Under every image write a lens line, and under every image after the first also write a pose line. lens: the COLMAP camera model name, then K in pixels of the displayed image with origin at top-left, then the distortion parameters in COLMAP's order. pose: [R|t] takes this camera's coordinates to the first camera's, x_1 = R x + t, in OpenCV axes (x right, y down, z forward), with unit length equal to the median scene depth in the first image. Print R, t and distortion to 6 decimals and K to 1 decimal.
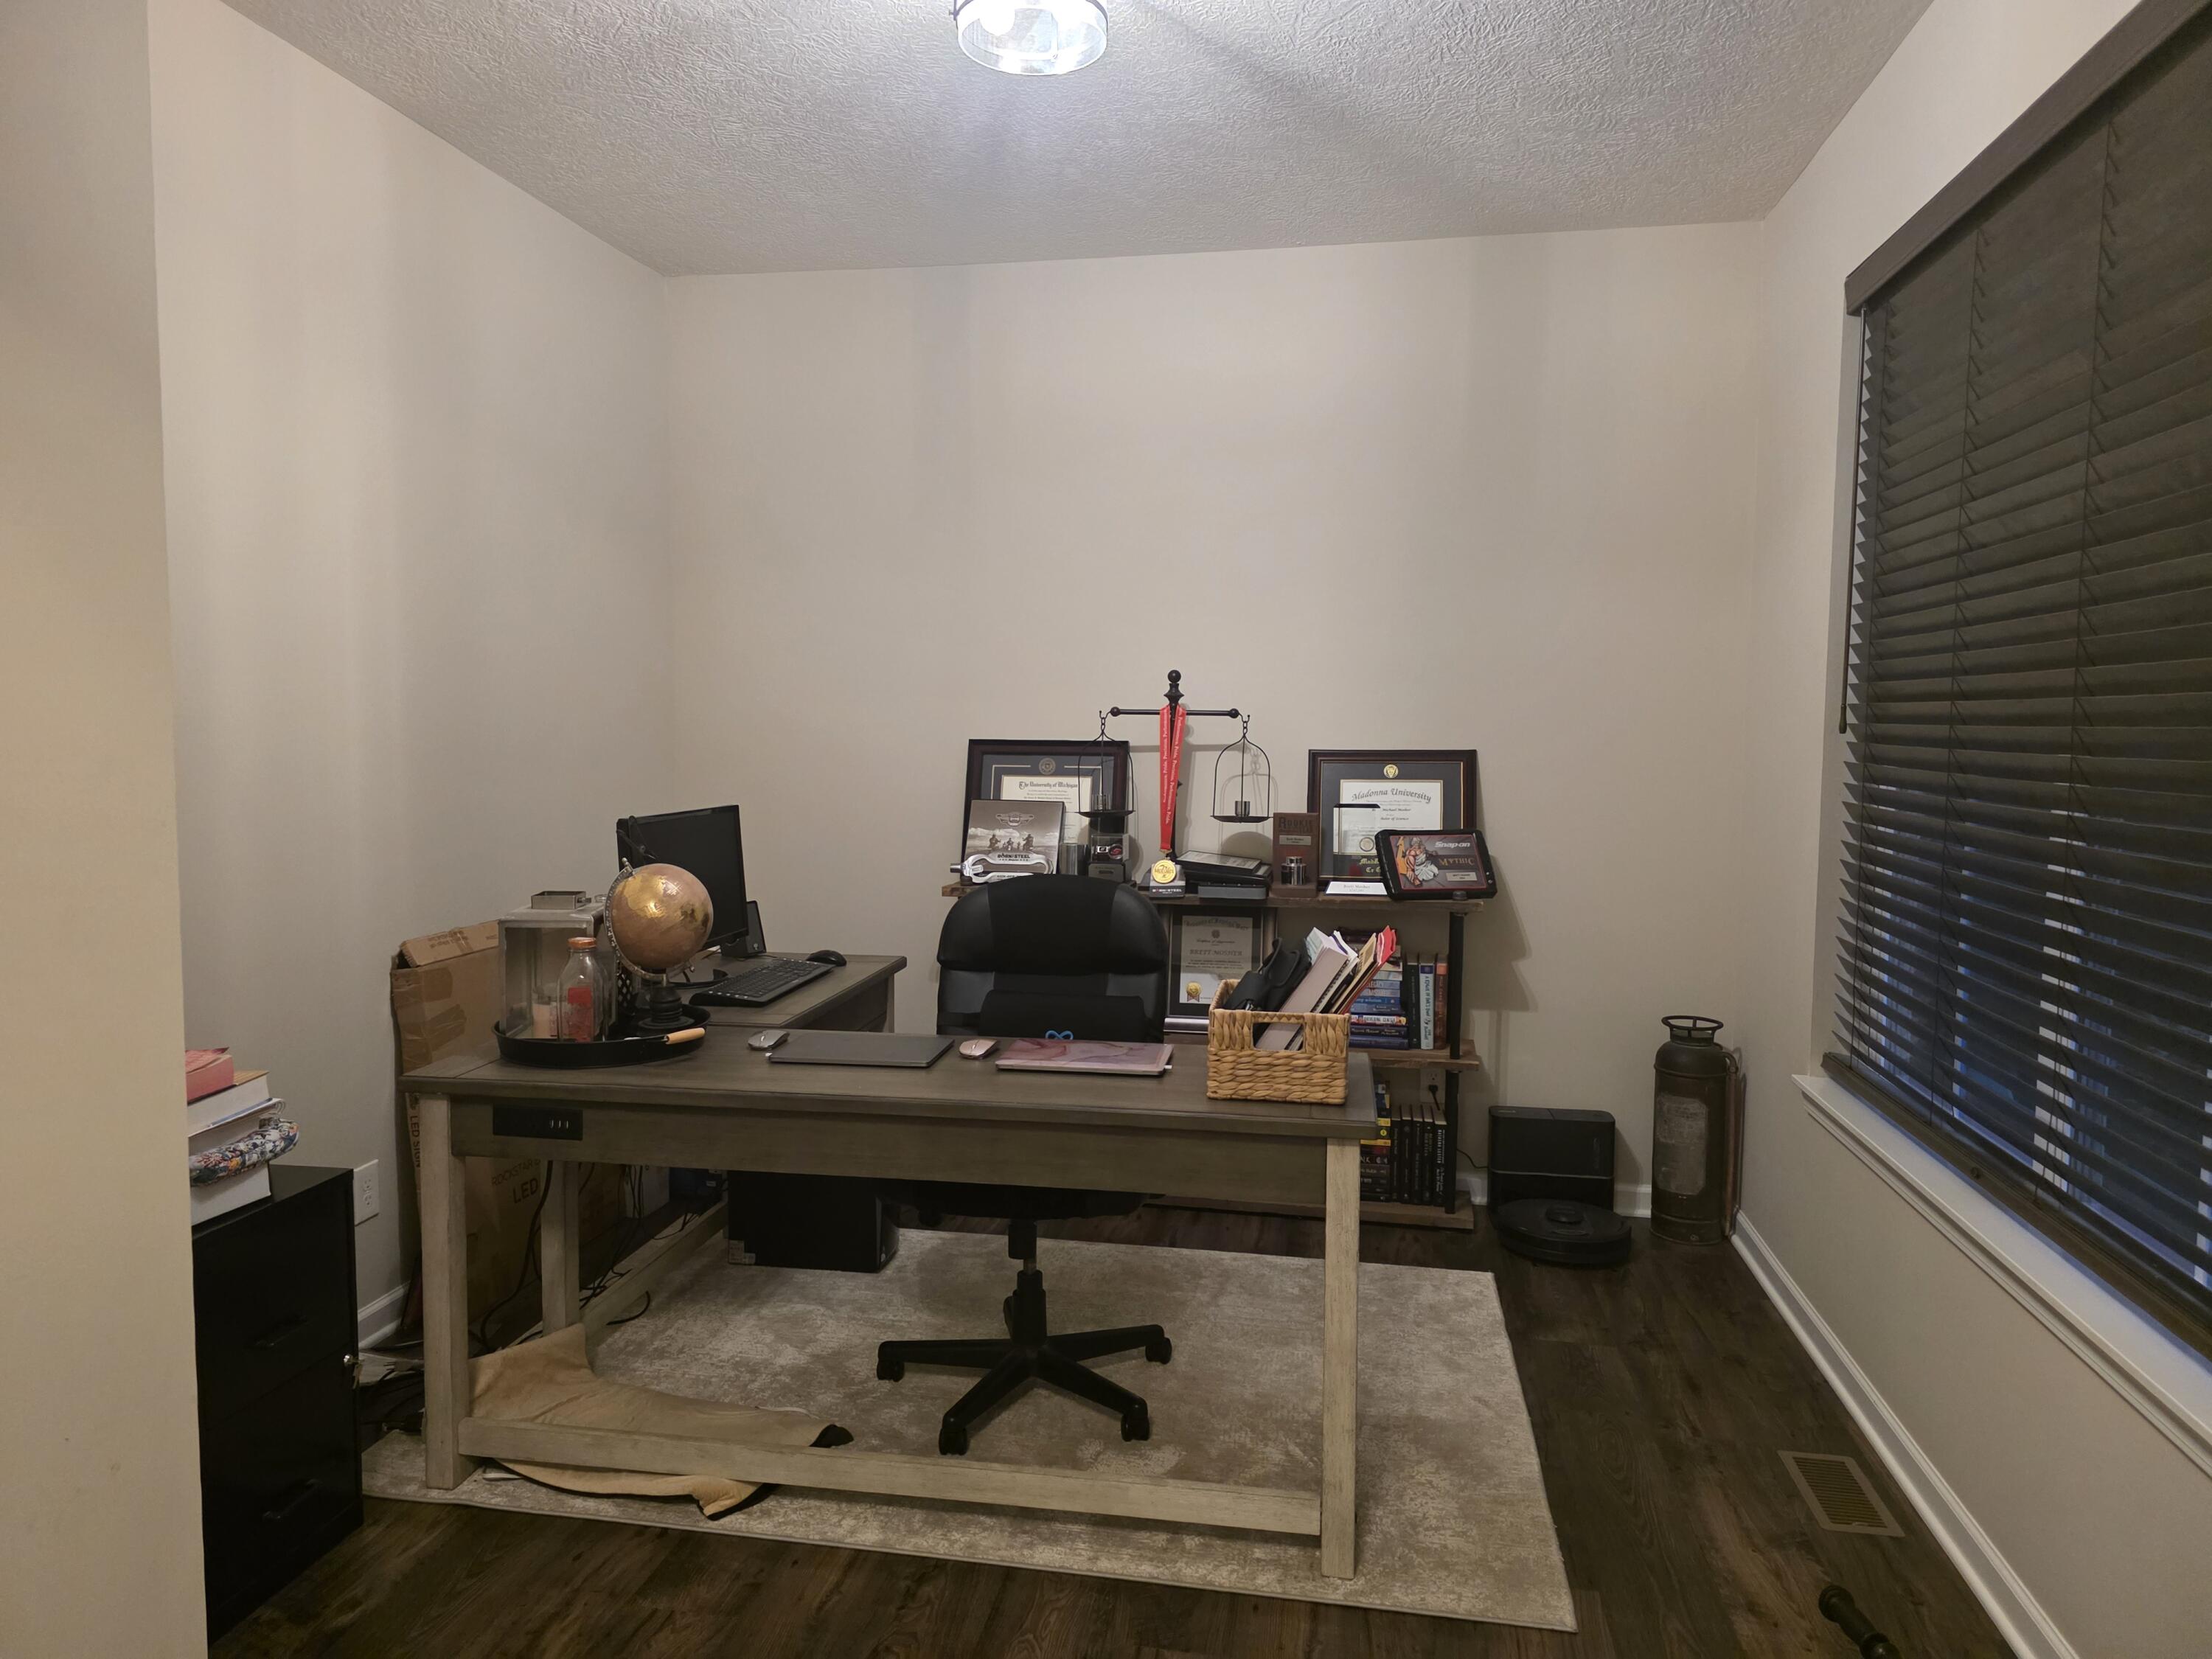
lens RADIAL K [[1486.9, 0, 1101.8], [0, 1486.9, 824.3], [0, 0, 1]] dist [0.093066, -0.116531]
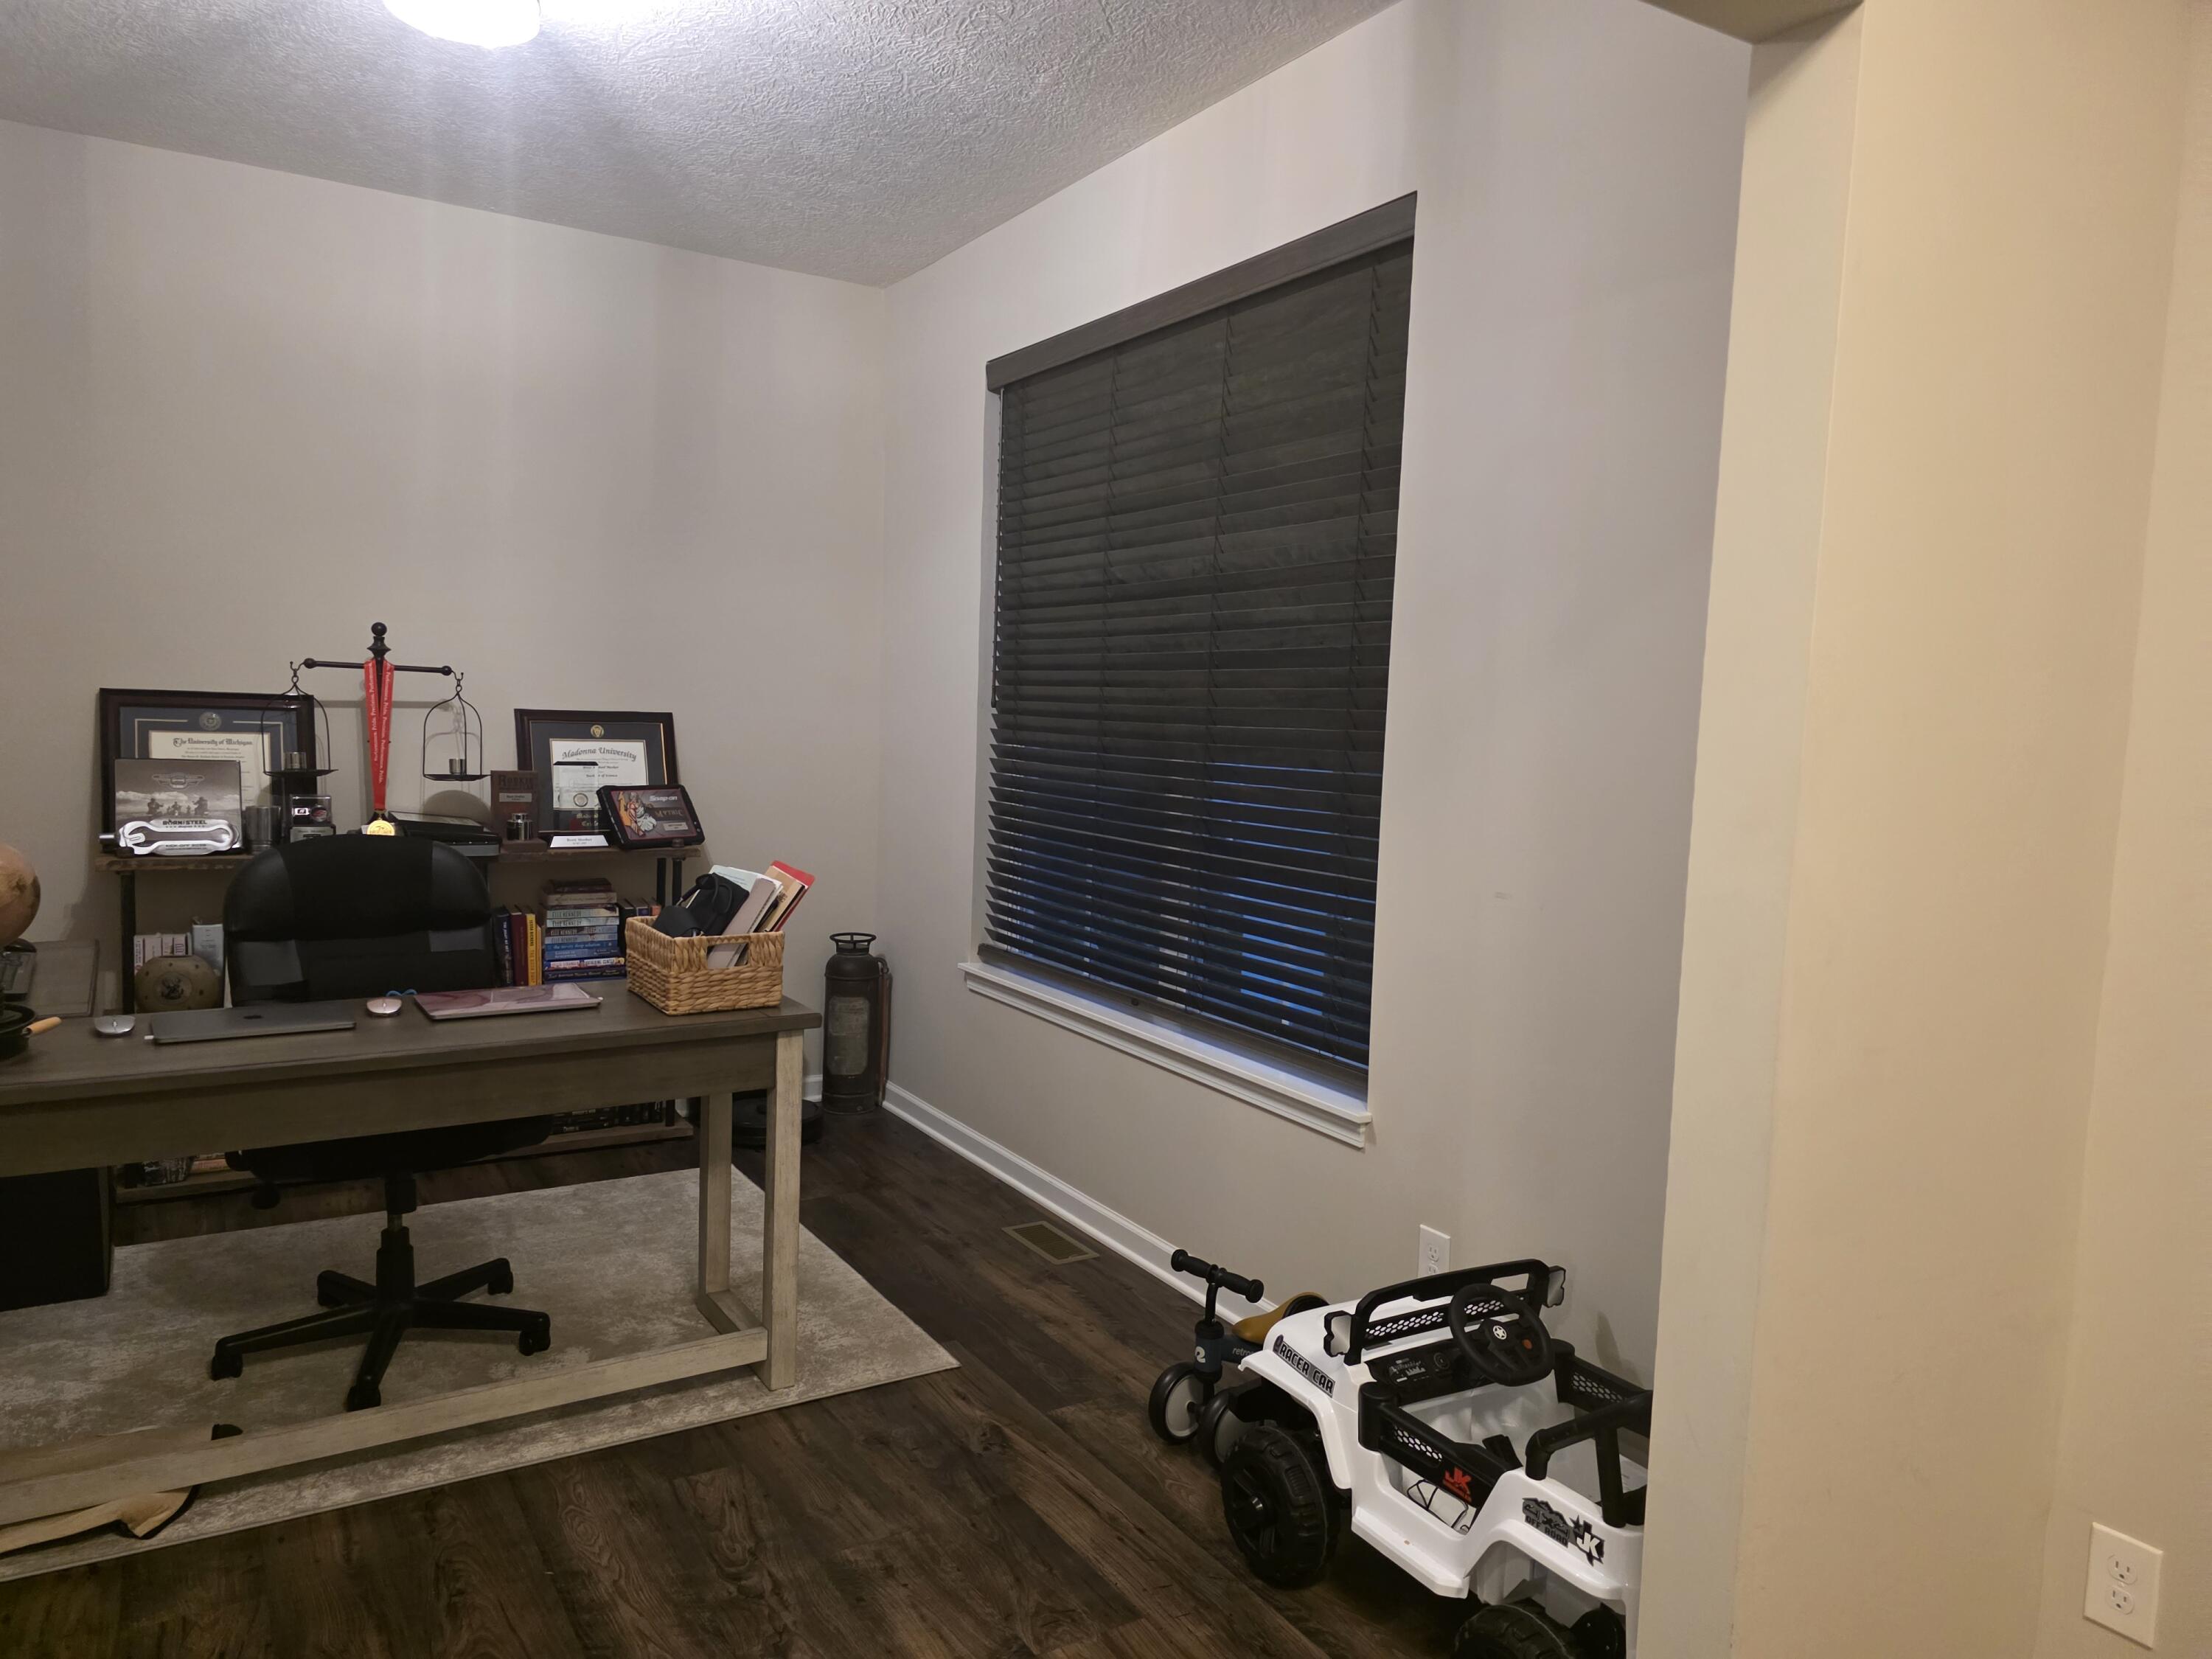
lens RADIAL K [[1462.9, 0, 1106.2], [0, 1462.9, 854.7], [0, 0, 1]] dist [0.066780, -0.067635]
pose [[0.740145, -0.047009, 0.670802, -0.263186], [0.017306, 0.998555, 0.050883, 0.005695], [-0.672224, -0.026052, 0.739889, -0.032018]]
